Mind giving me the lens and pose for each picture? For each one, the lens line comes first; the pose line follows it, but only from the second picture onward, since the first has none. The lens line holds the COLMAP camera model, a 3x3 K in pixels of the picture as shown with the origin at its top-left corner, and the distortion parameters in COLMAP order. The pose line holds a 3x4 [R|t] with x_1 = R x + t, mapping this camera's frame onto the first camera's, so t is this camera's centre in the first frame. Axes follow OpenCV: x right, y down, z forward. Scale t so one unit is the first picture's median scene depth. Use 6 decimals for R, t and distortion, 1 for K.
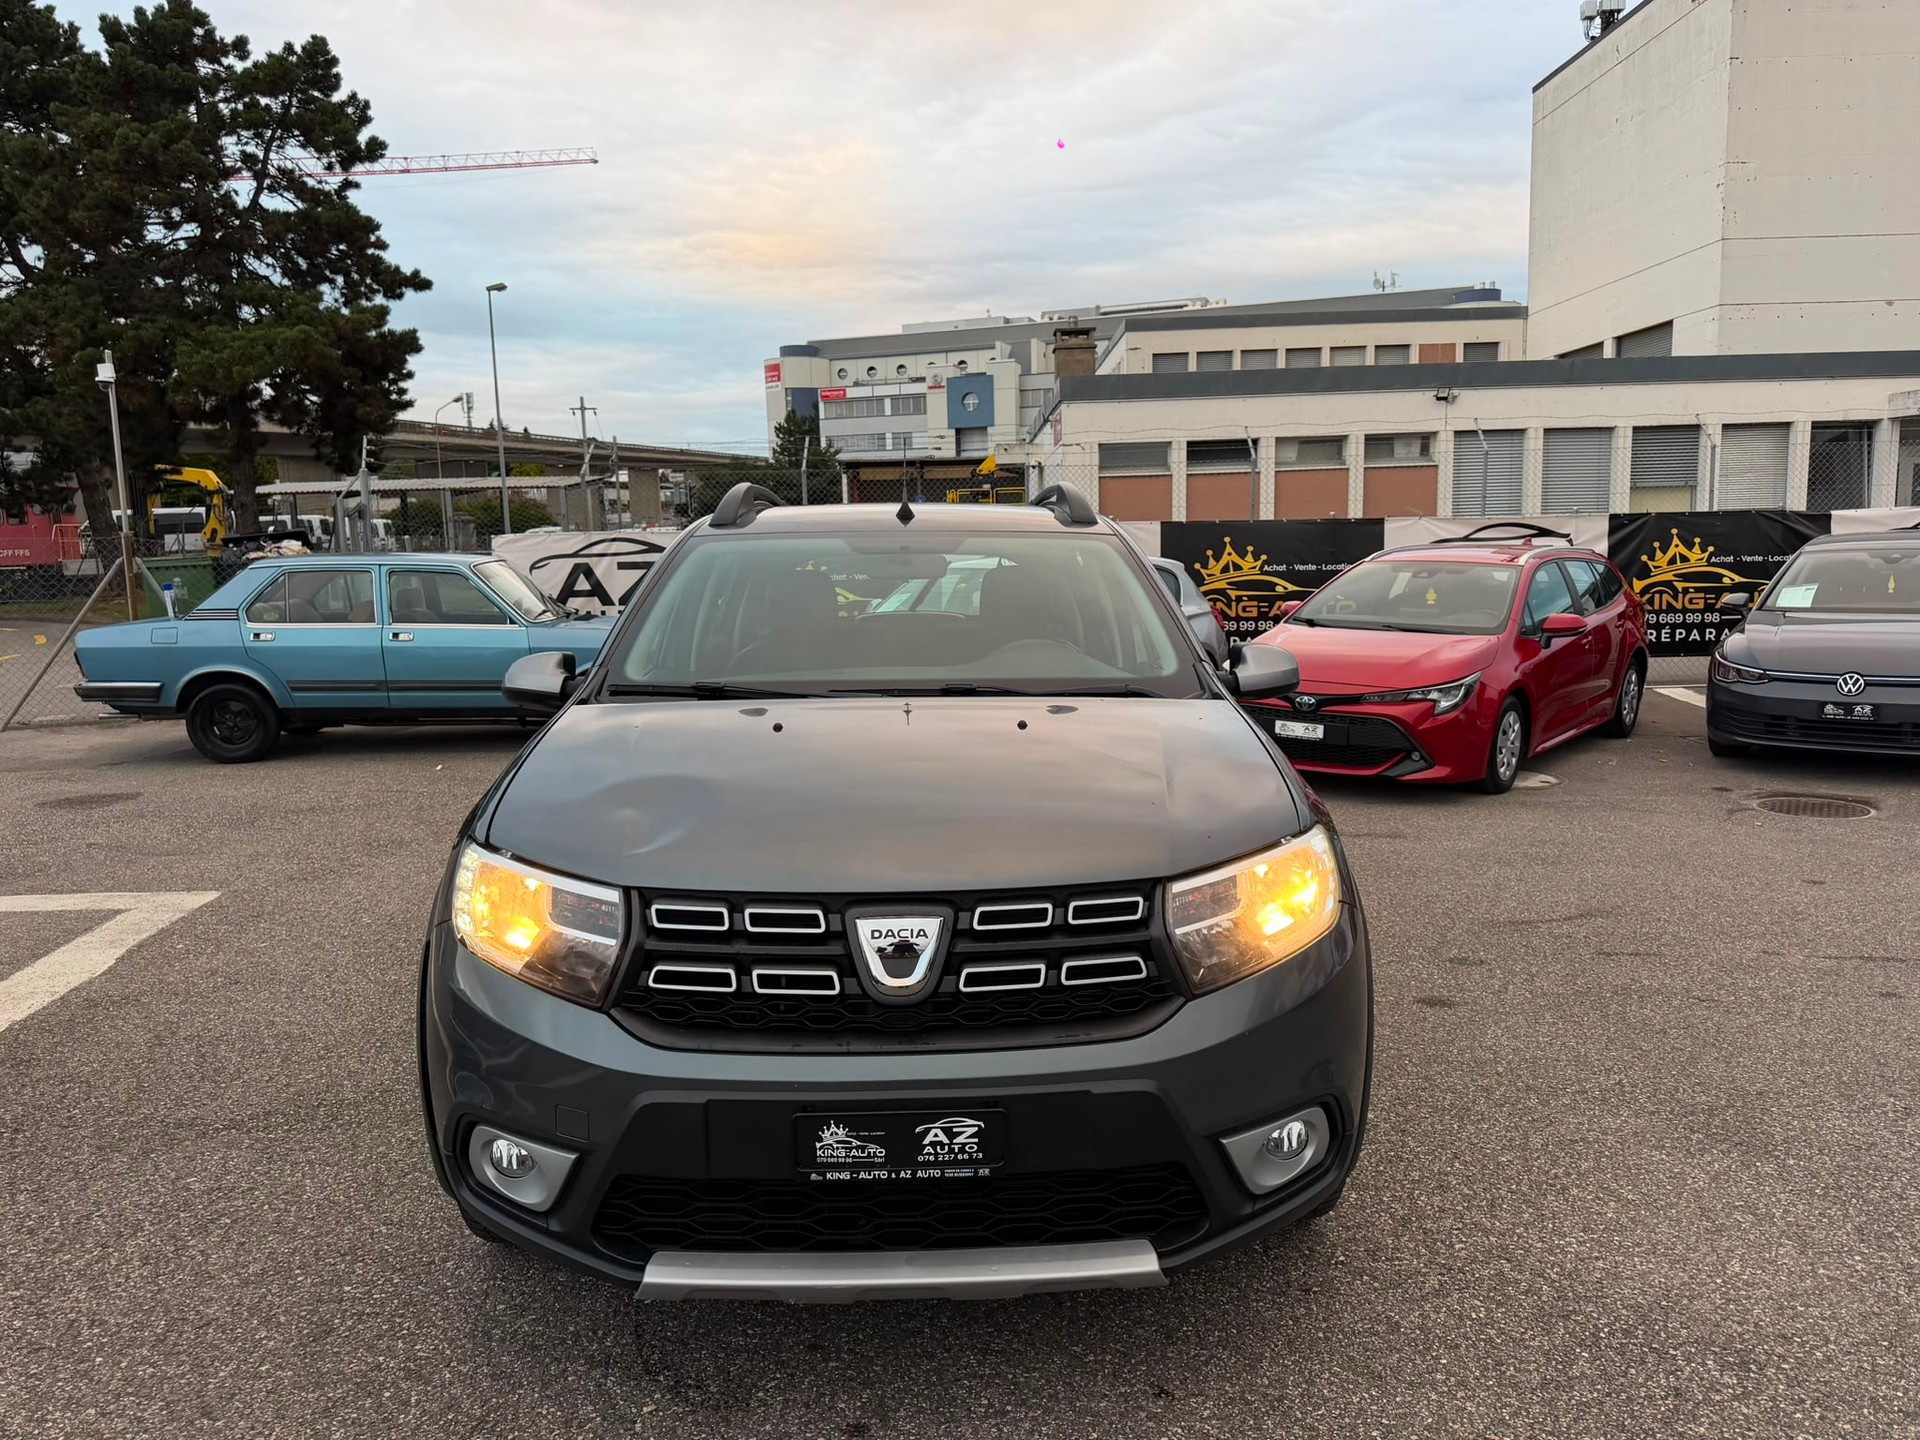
lens RADIAL K [[1447.7, 0, 989.7], [0, 1447.7, 721.6], [0, 0, 1]] dist [0.057583, -0.049830]
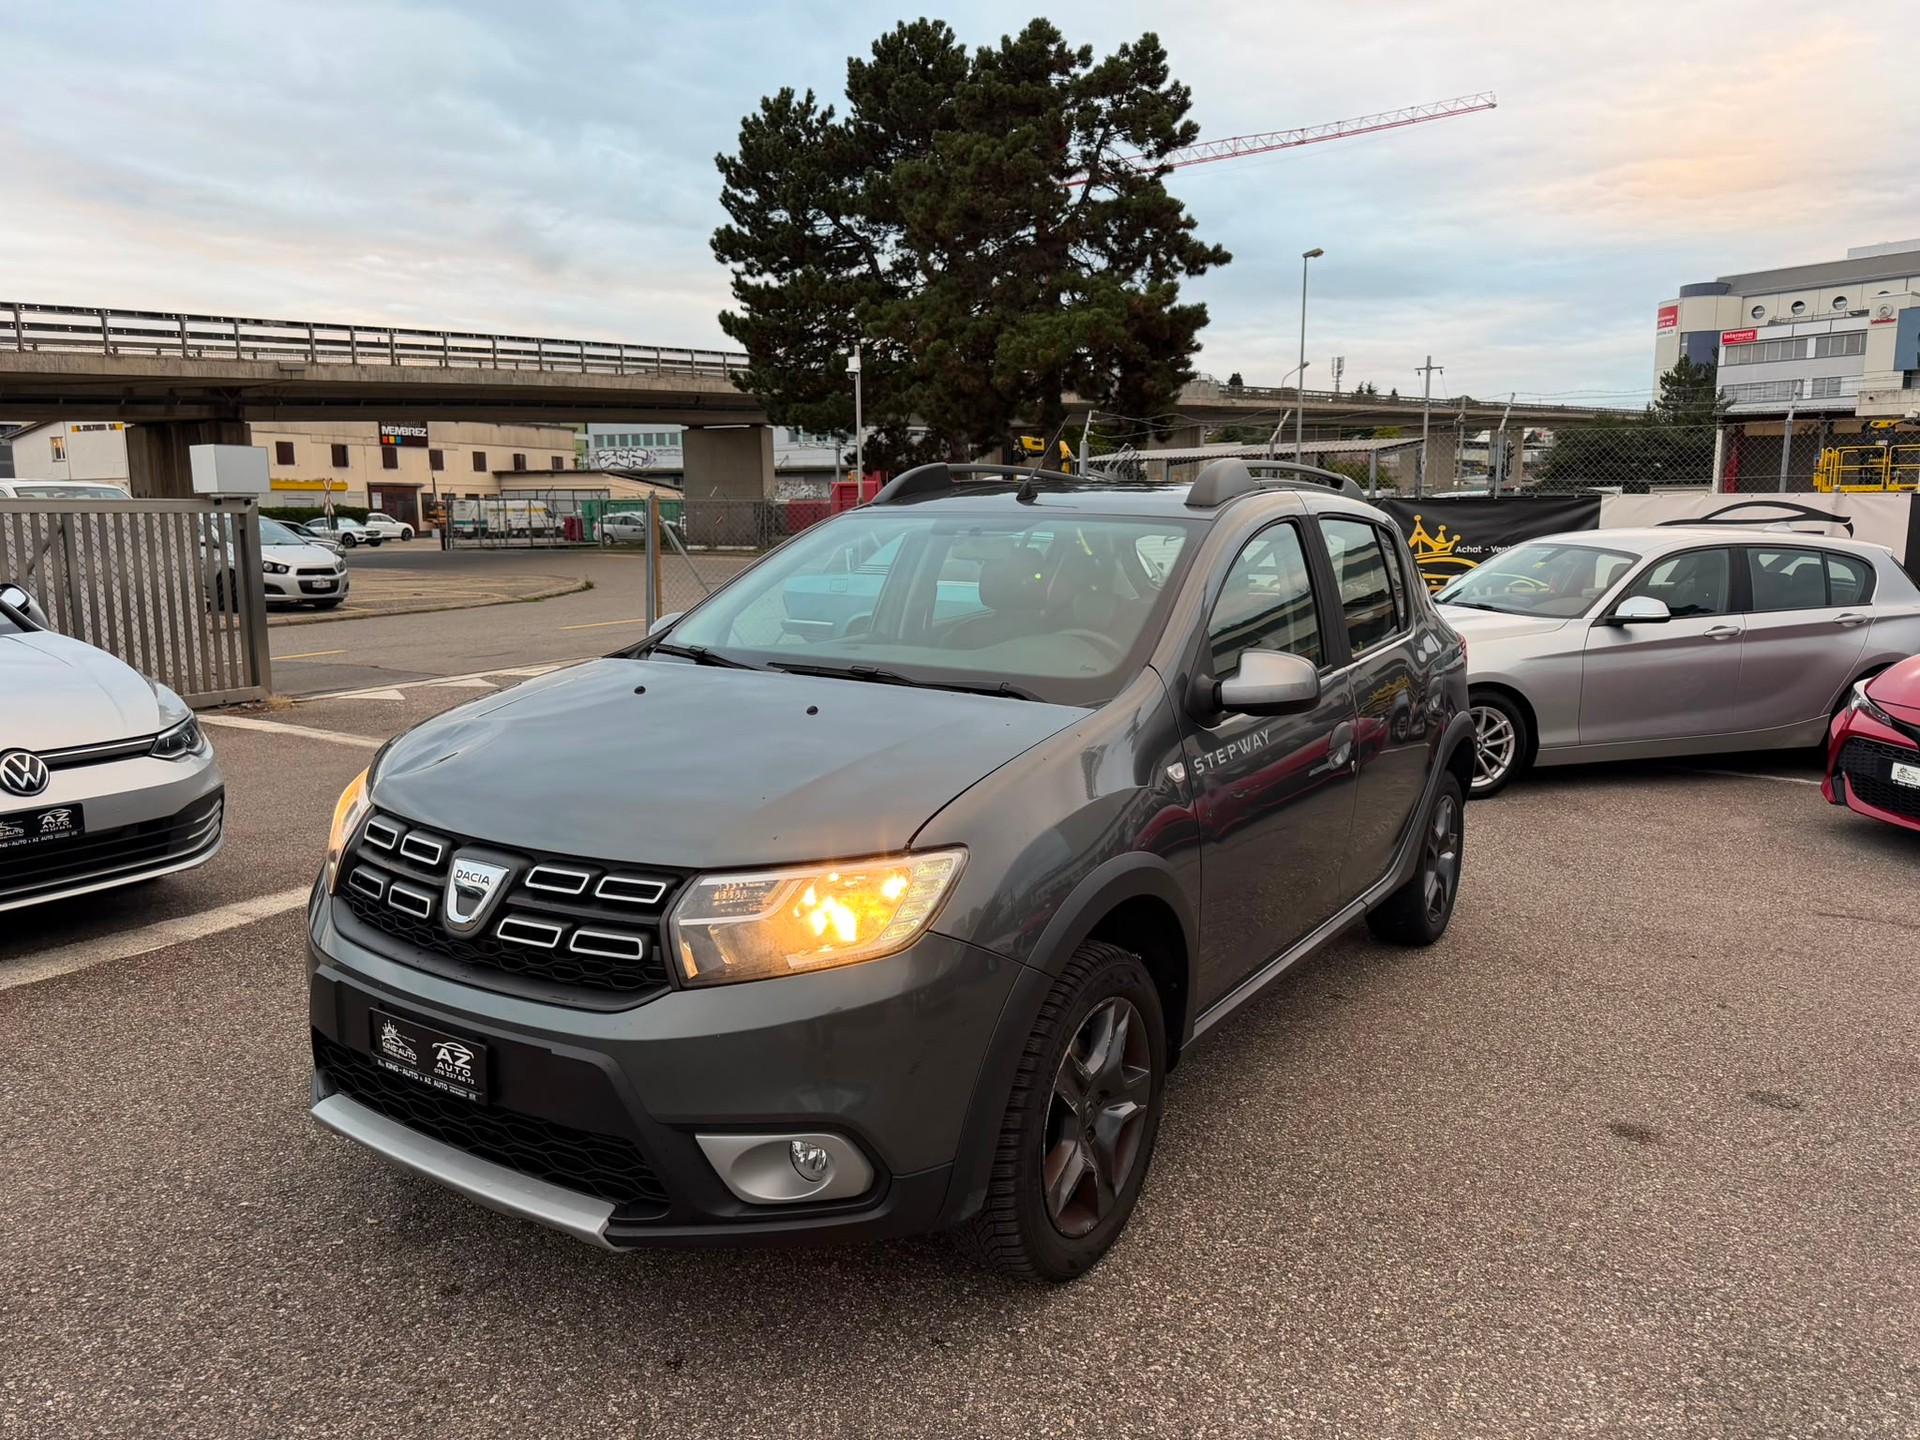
lens RADIAL K [[1480.9, 0, 960.0], [0, 1480.9, 720.0], [0, 0, 1]] dist [0.027203, -0.010234]
pose [[0.834427, 0.089337, -0.543829, 0.062361], [-0.078137, 0.995983, 0.043723, -0.004033], [0.545550, 0.006010, 0.838056, 0.016609]]
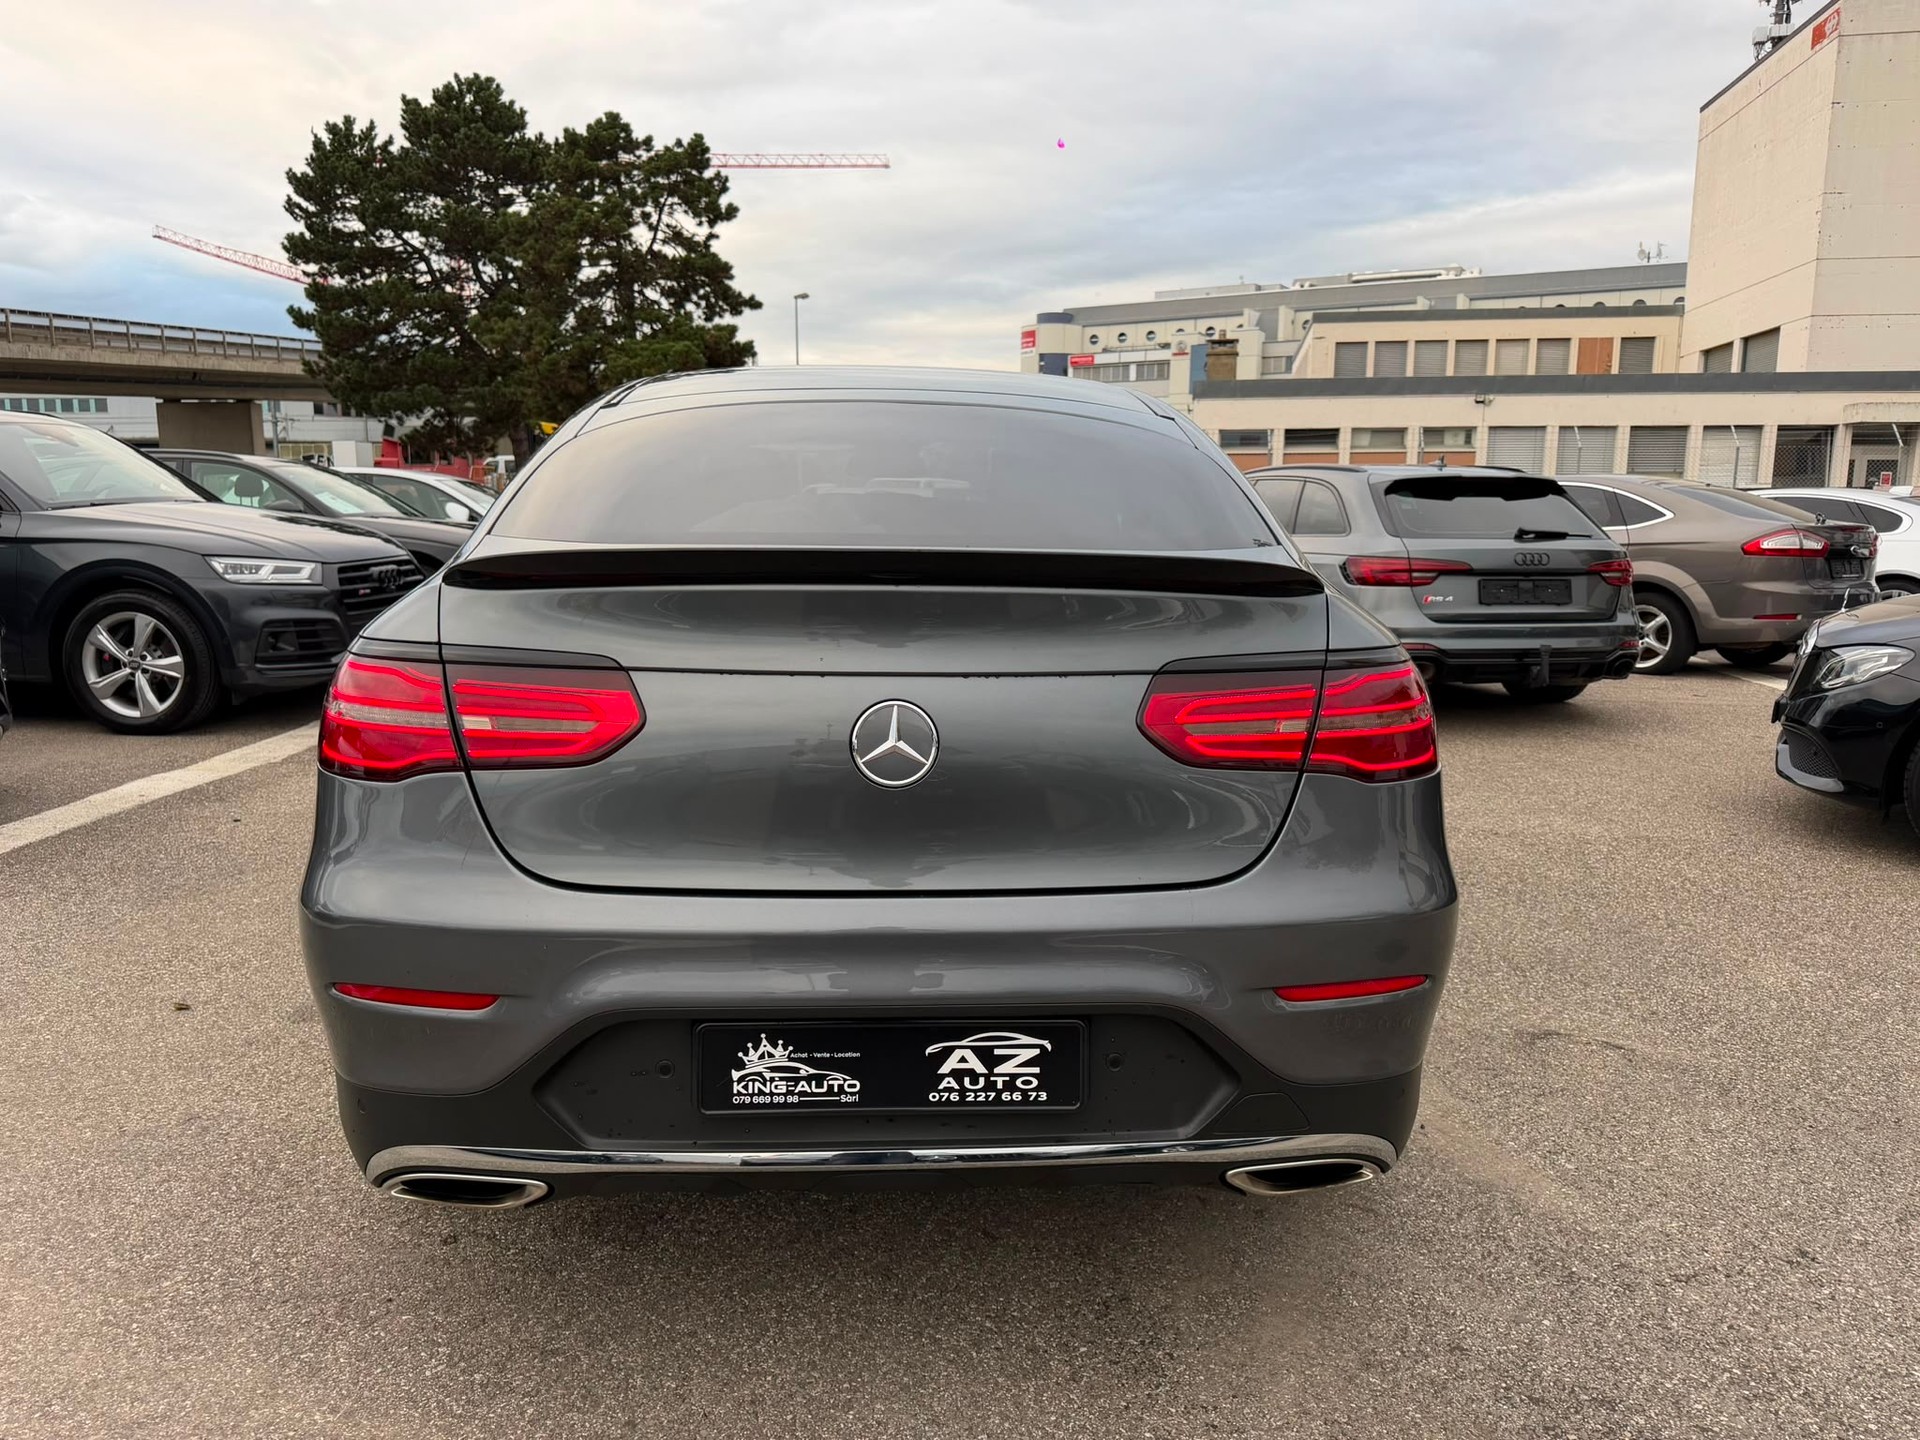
lens RADIAL K [[1409.3, 0, 960.0], [0, 1409.3, 720.0], [0, 0, 1]] dist [0.005394, -0.000634]
pose [[0.981037, 0.058494, -0.184782, 0.081920], [-0.052551, 0.997936, 0.036902, 0.041207], [0.186559, -0.026491, 0.982086, -0.318010]]
